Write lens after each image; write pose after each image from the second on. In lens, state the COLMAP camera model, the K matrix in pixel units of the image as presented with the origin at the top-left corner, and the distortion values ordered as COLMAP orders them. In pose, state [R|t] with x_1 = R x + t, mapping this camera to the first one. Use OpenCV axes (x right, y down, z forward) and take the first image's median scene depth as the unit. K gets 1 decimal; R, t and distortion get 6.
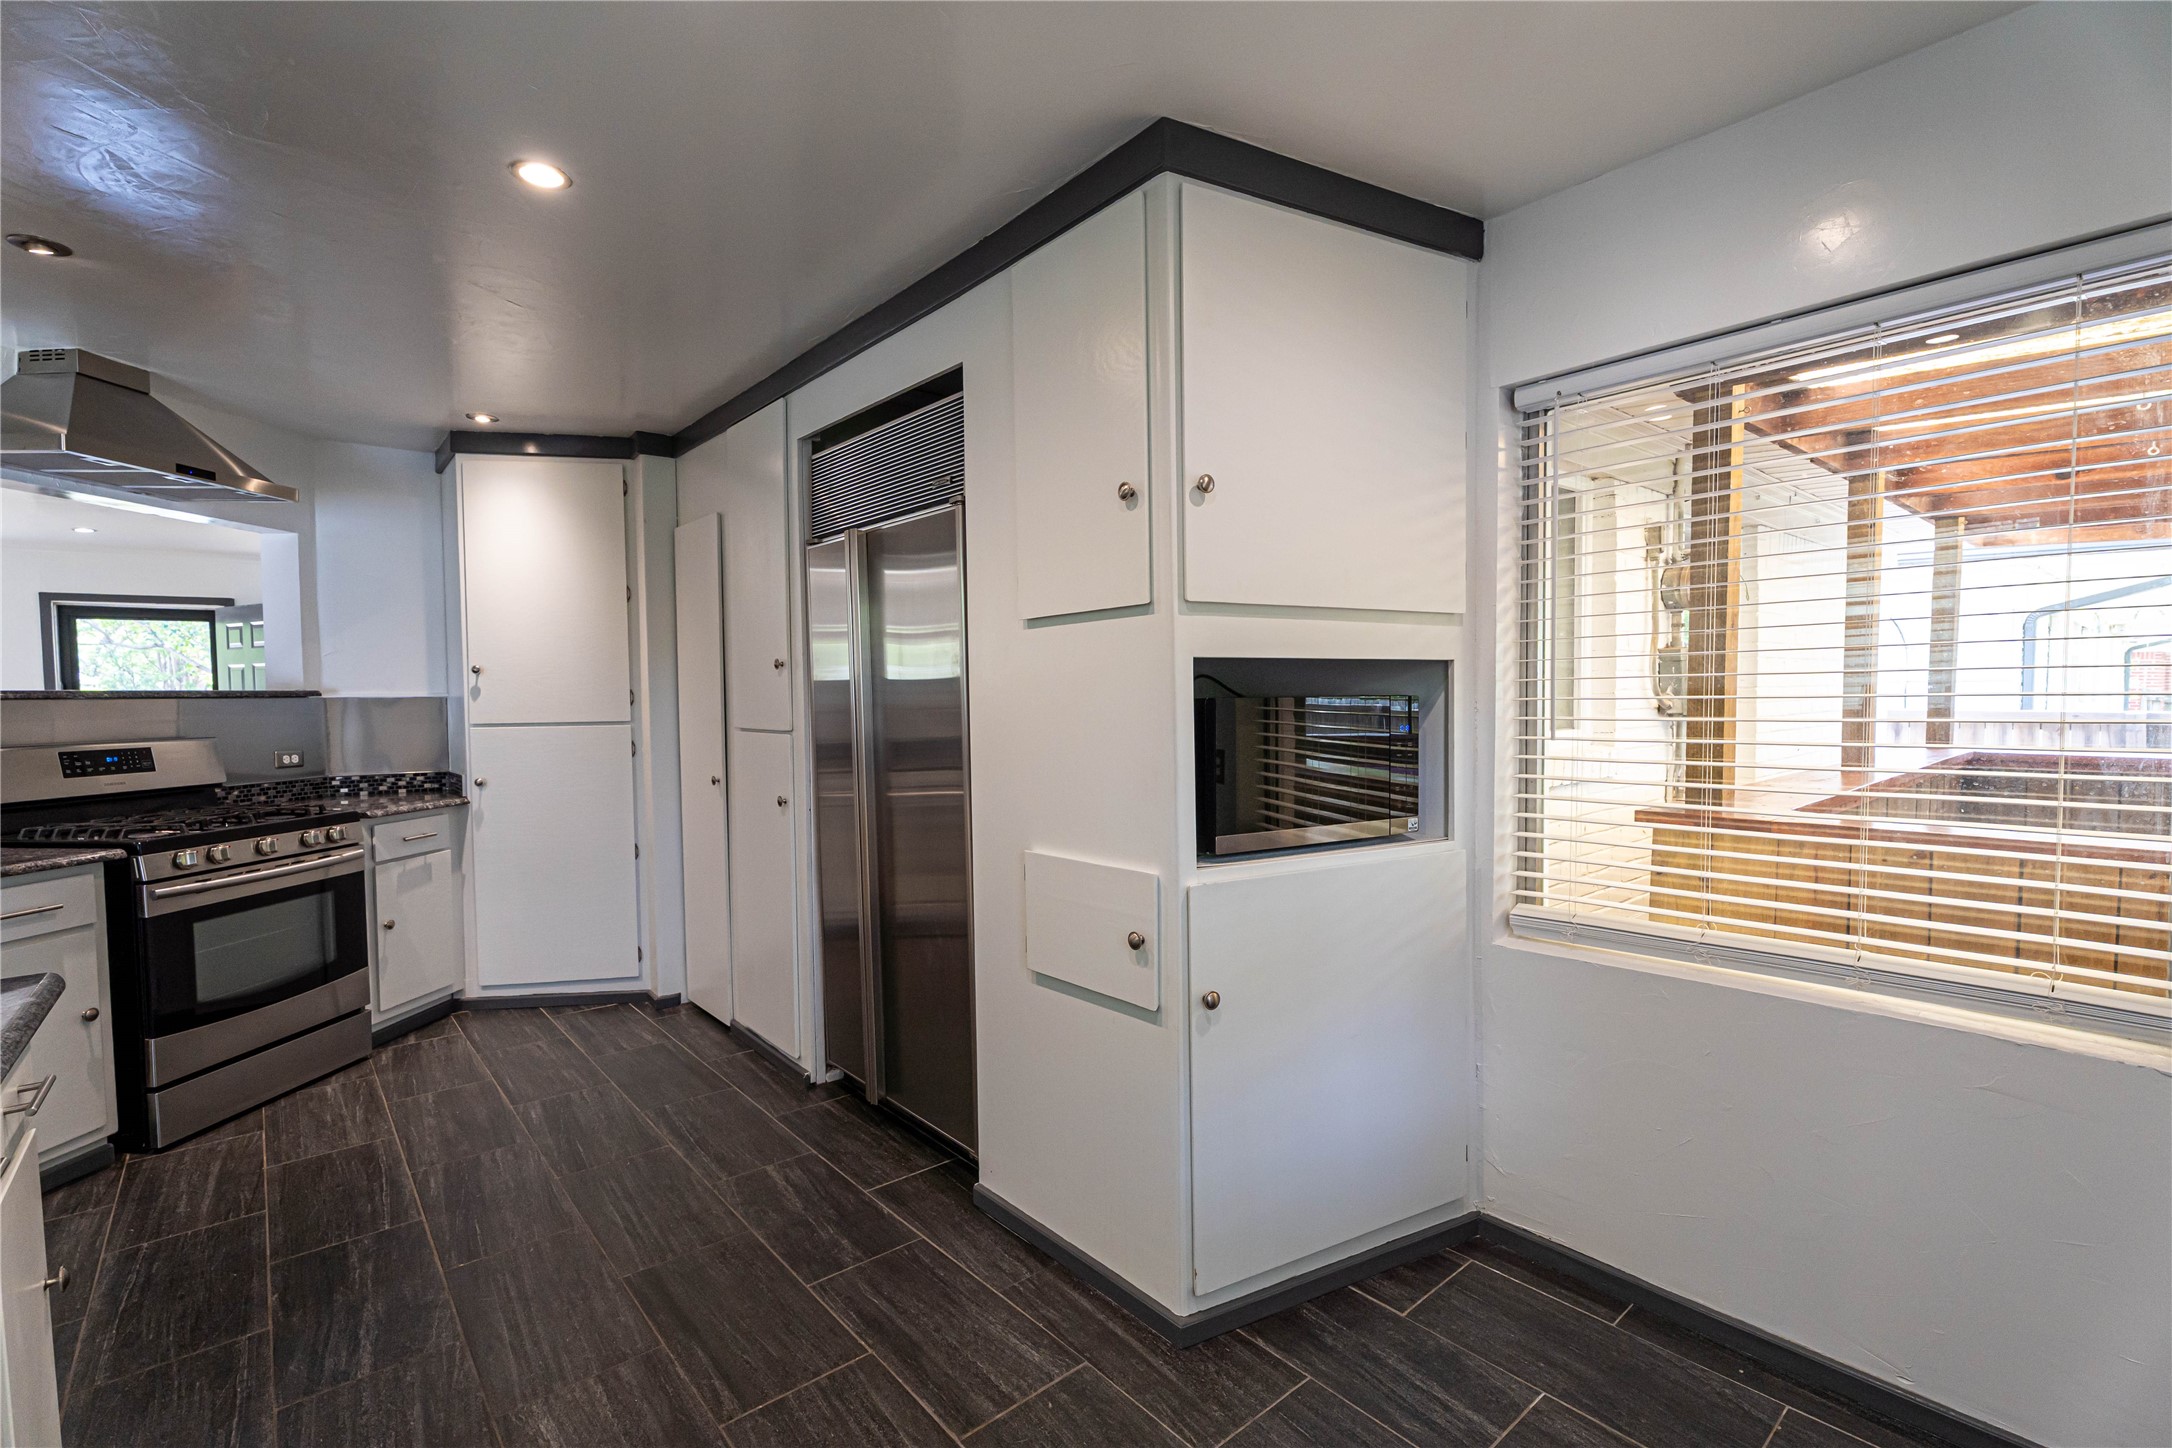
lens RADIAL K [[961.4, 0, 1084.1], [0, 961.4, 729.8], [0, 0, 1]] dist [-0.002751, -0.001102]
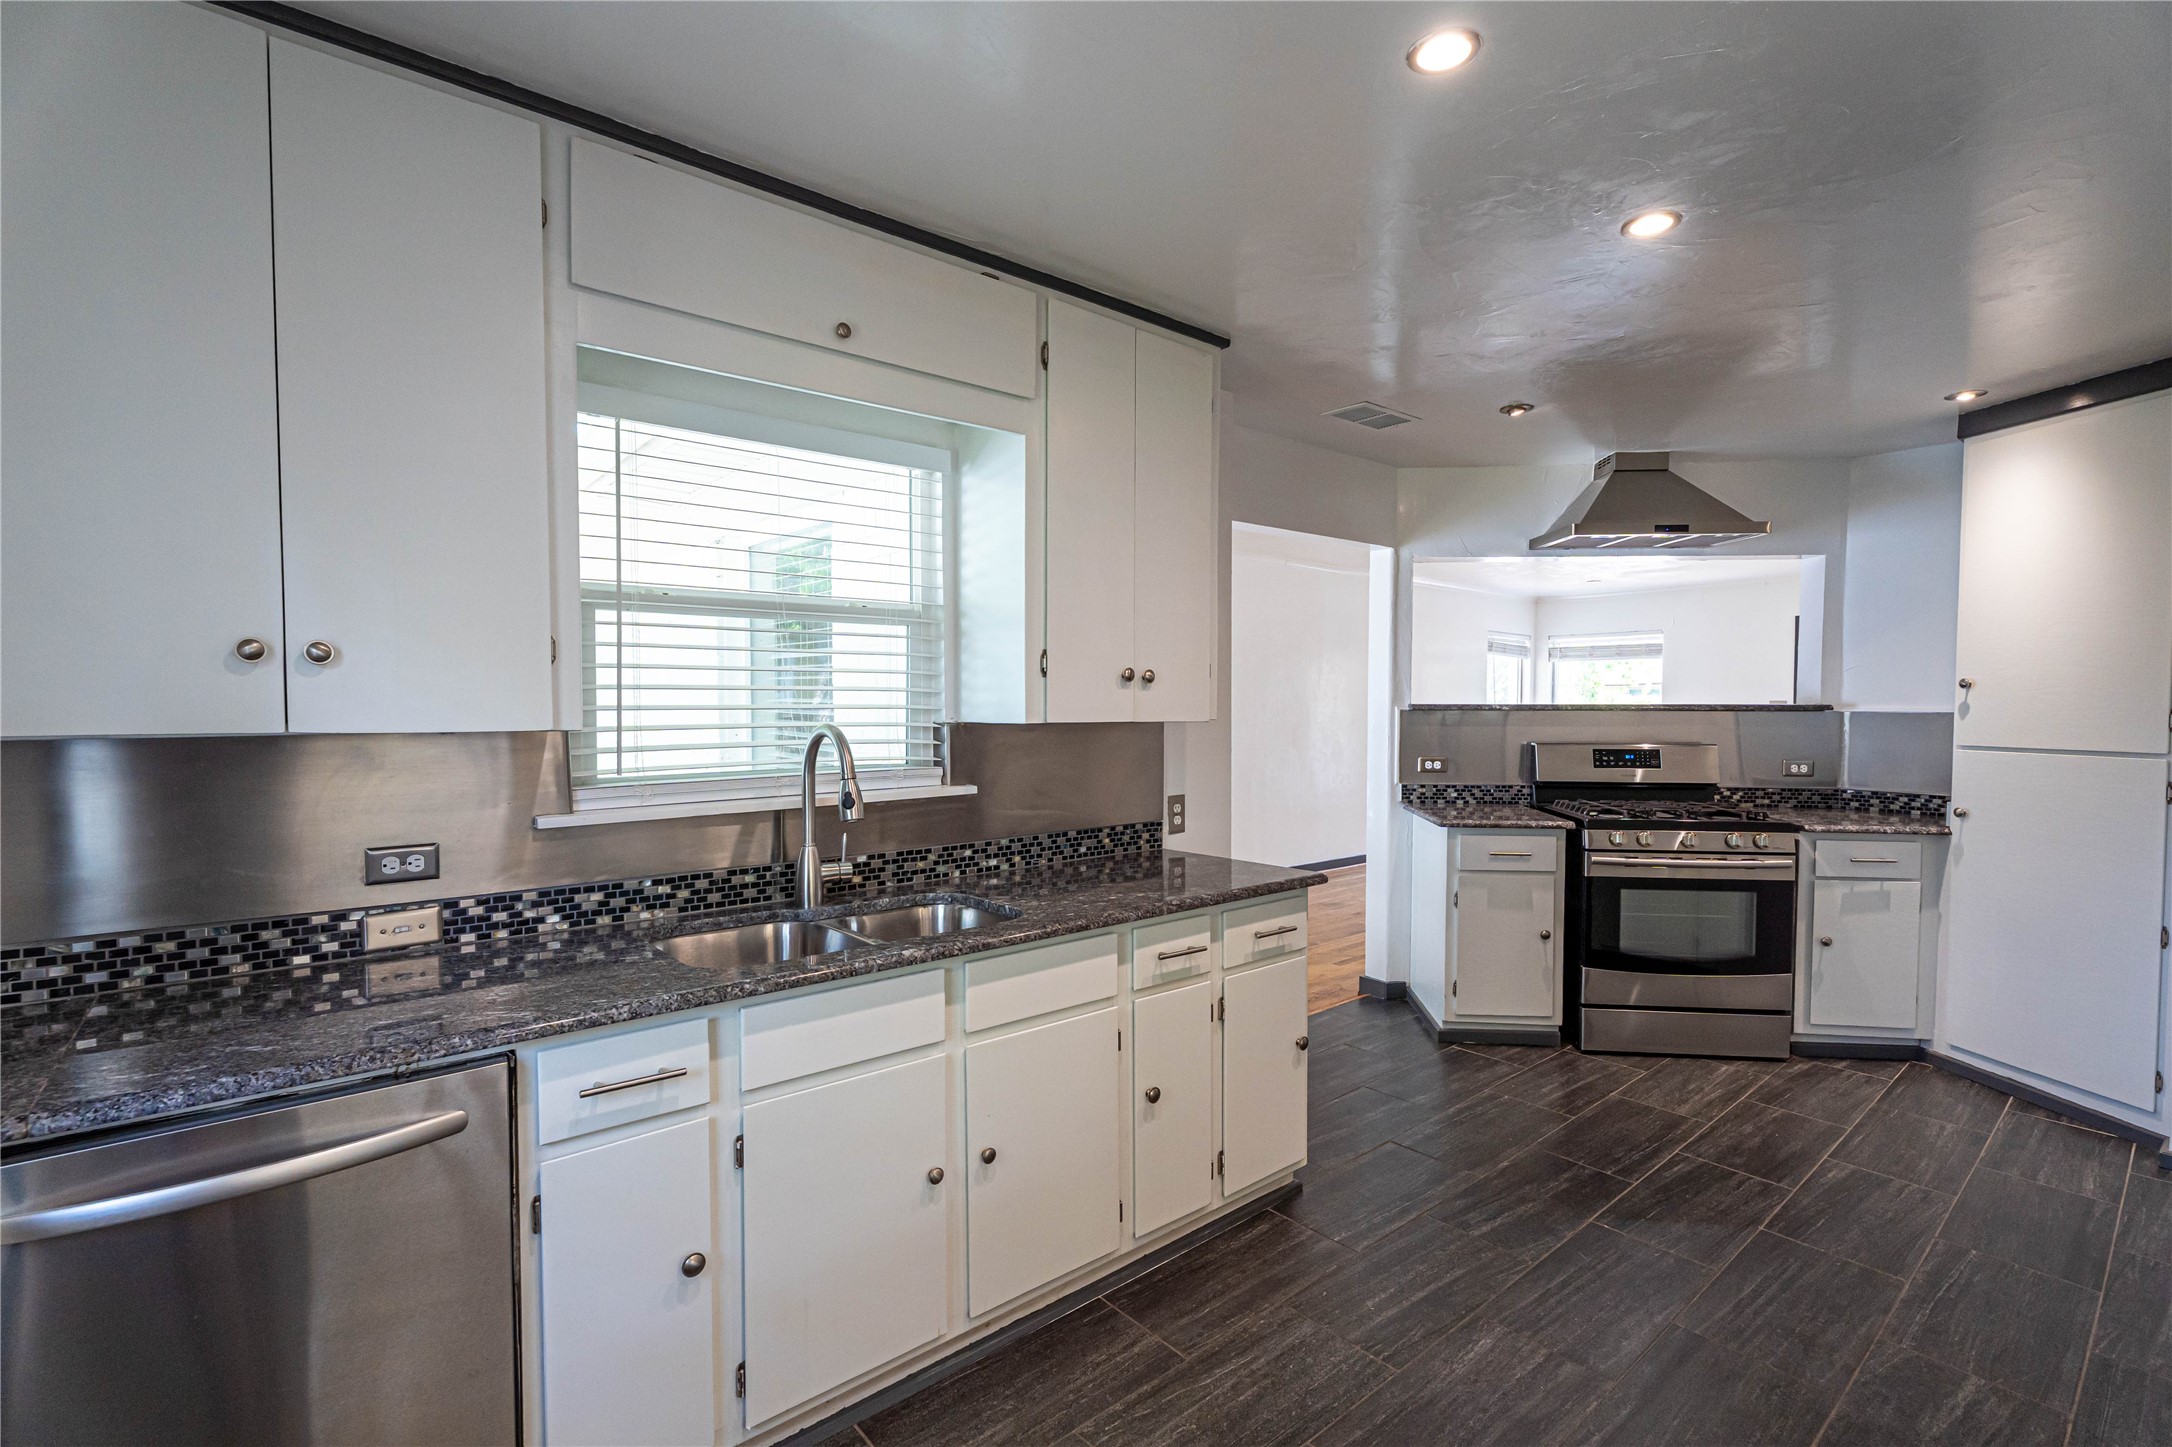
lens RADIAL K [[974.8, 0, 1086.7], [0, 974.8, 730.1], [0, 0, 1]] dist [0.002179, -0.000505]
pose [[-0.012471, 0.040655, -0.999095, 0.326960], [-0.040180, 0.998346, 0.041126, -0.030526], [0.999115, 0.040657, -0.010817, 0.262073]]
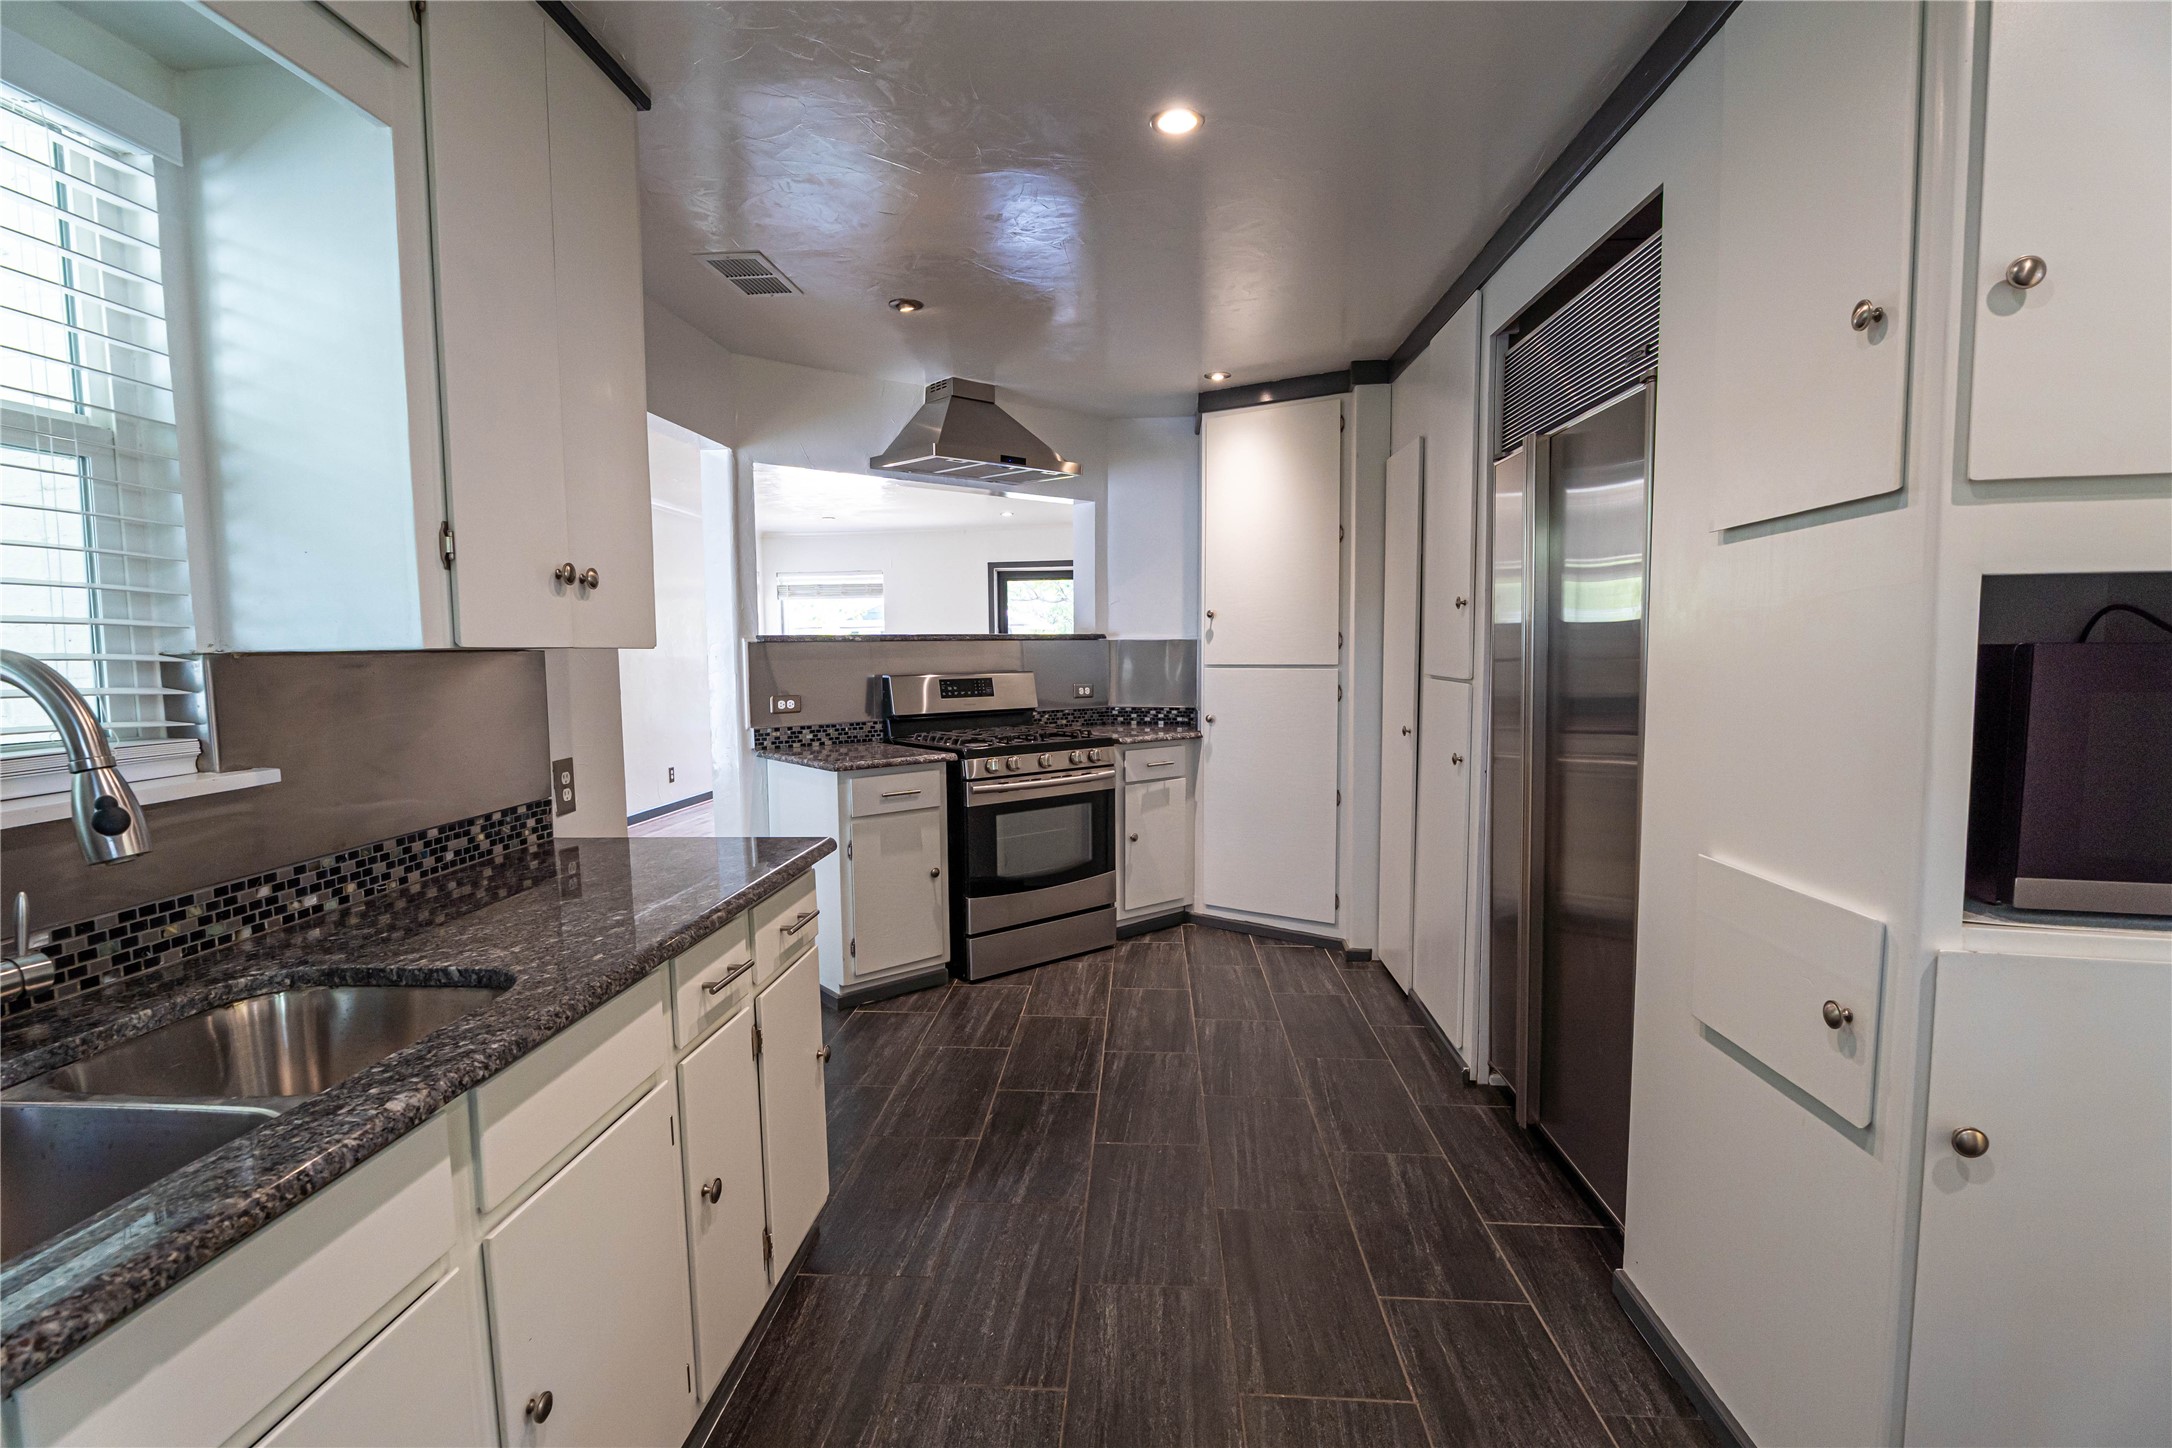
lens RADIAL K [[1026.5, 0, 1075.1], [0, 1026.5, 732.8], [0, 0, 1]] dist [-0.014176, 0.000632]
pose [[0.706813, 0.064966, -0.704411, 0.098640], [-0.025644, 0.997473, 0.066263, -0.002792], [0.706936, -0.028771, 0.706692, 0.090611]]
